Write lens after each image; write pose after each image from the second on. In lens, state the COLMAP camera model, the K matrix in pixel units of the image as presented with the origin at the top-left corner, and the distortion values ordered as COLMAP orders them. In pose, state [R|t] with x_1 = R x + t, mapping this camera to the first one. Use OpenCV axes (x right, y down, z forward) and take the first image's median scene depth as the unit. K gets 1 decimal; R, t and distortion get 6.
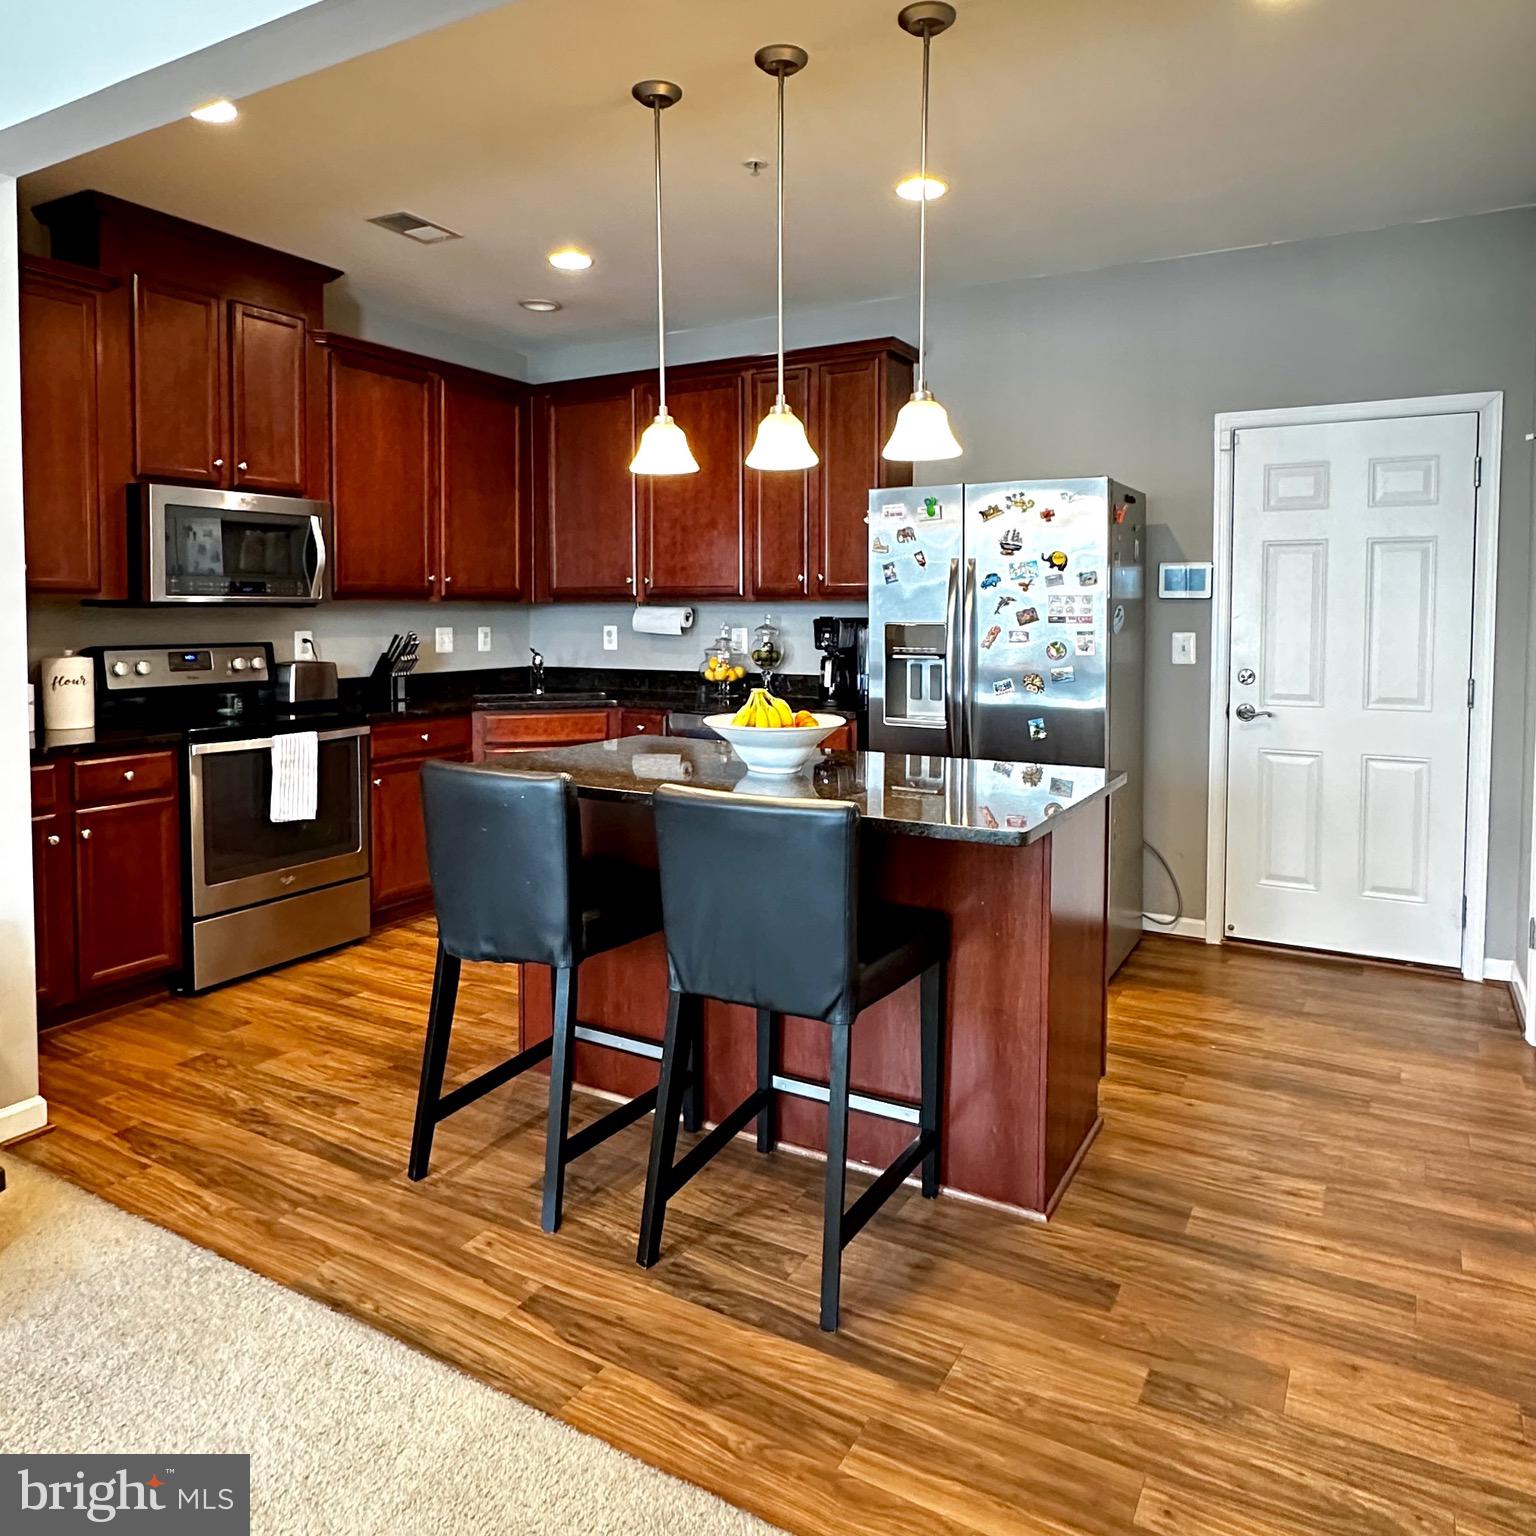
lens RADIAL K [[1108.4, 0, 767.8], [0, 1108.4, 659.8], [0, 0, 1]] dist [-0.001872, -0.003059]
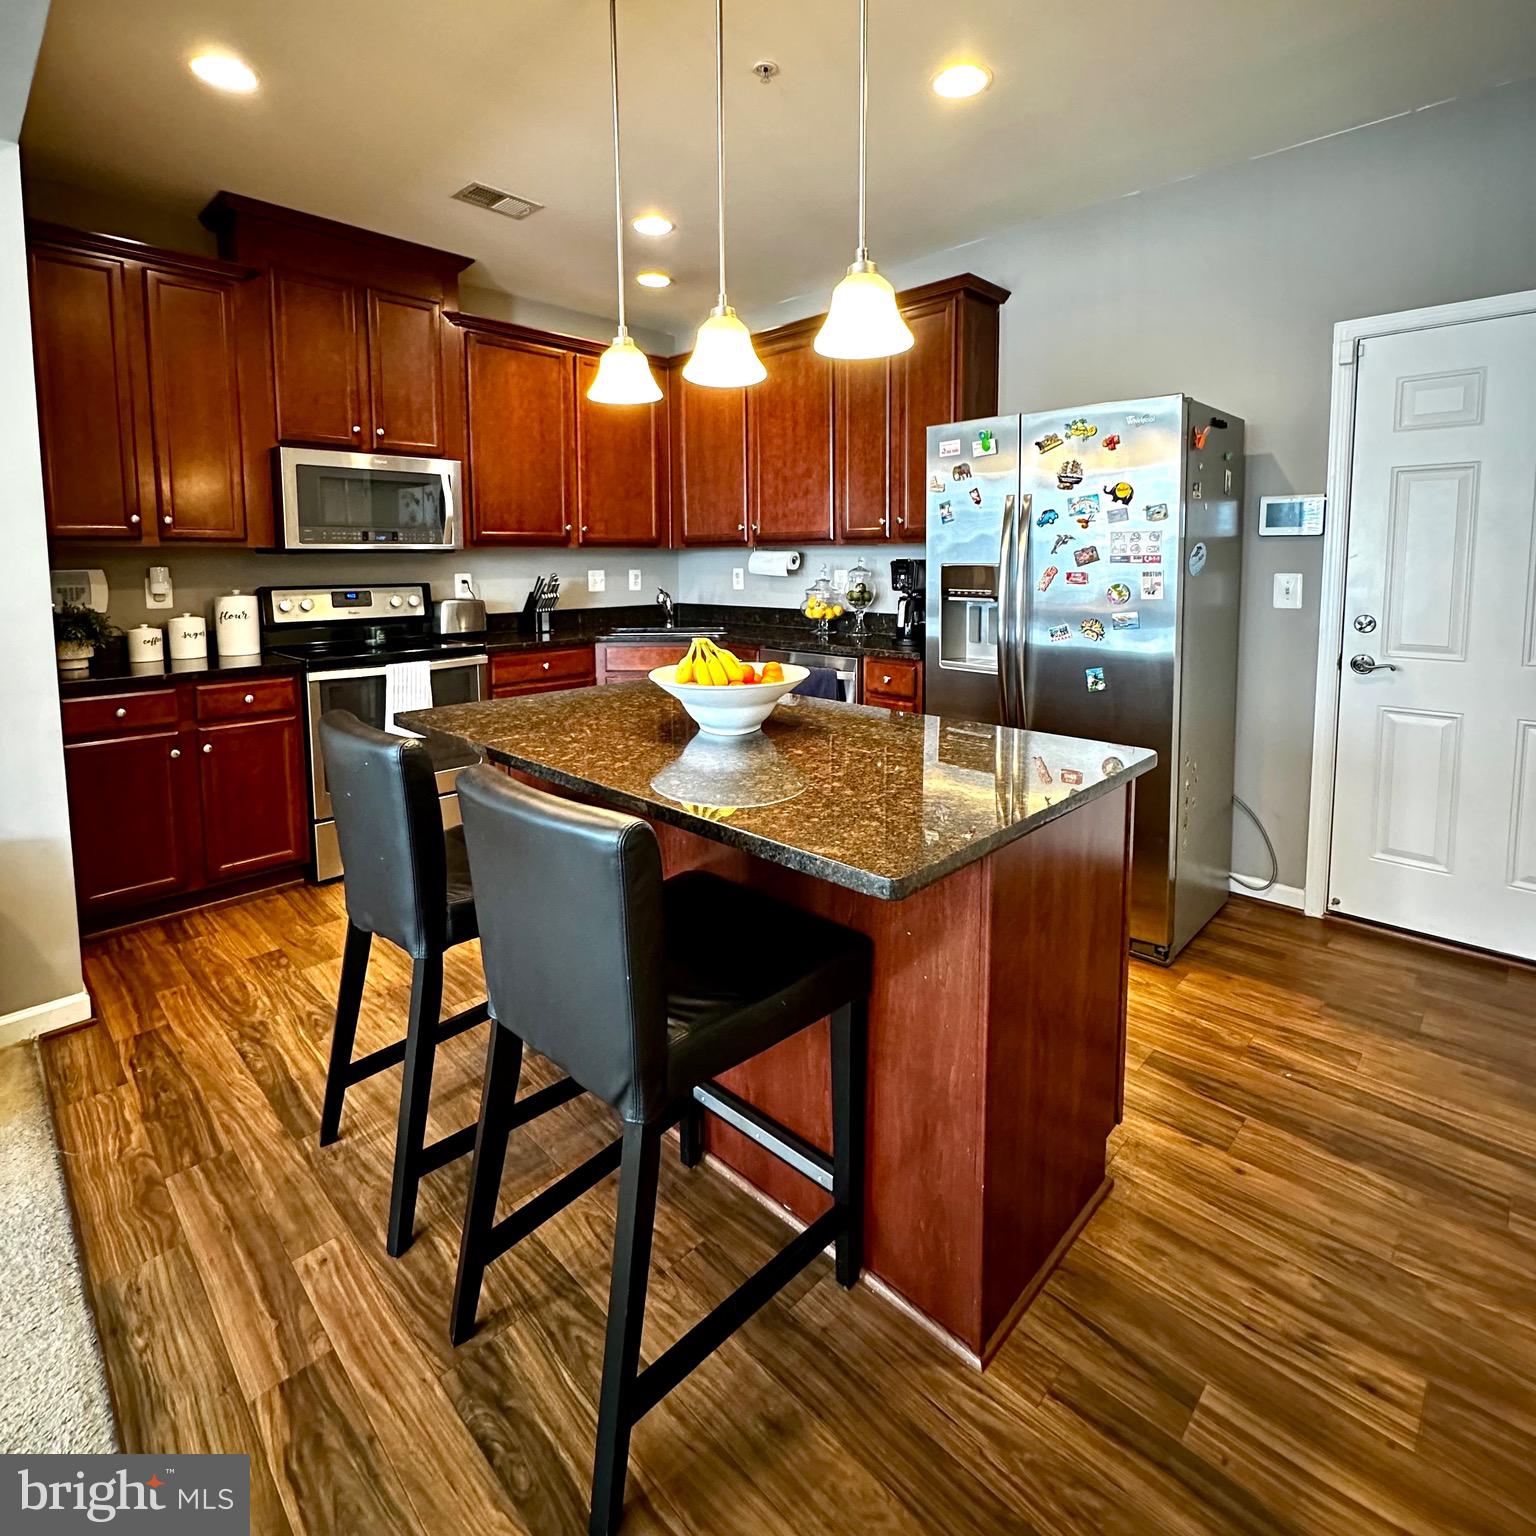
lens RADIAL K [[819.5, 0, 768.2], [0, 819.5, 629.2], [0, 0, 1]] dist [-0.003552, 0.000065]
pose [[0.968371, 0.015024, -0.249063, 0.144162], [-0.004412, 0.999061, 0.043109, -0.006706], [0.249476, -0.040647, 0.967527, 0.270834]]
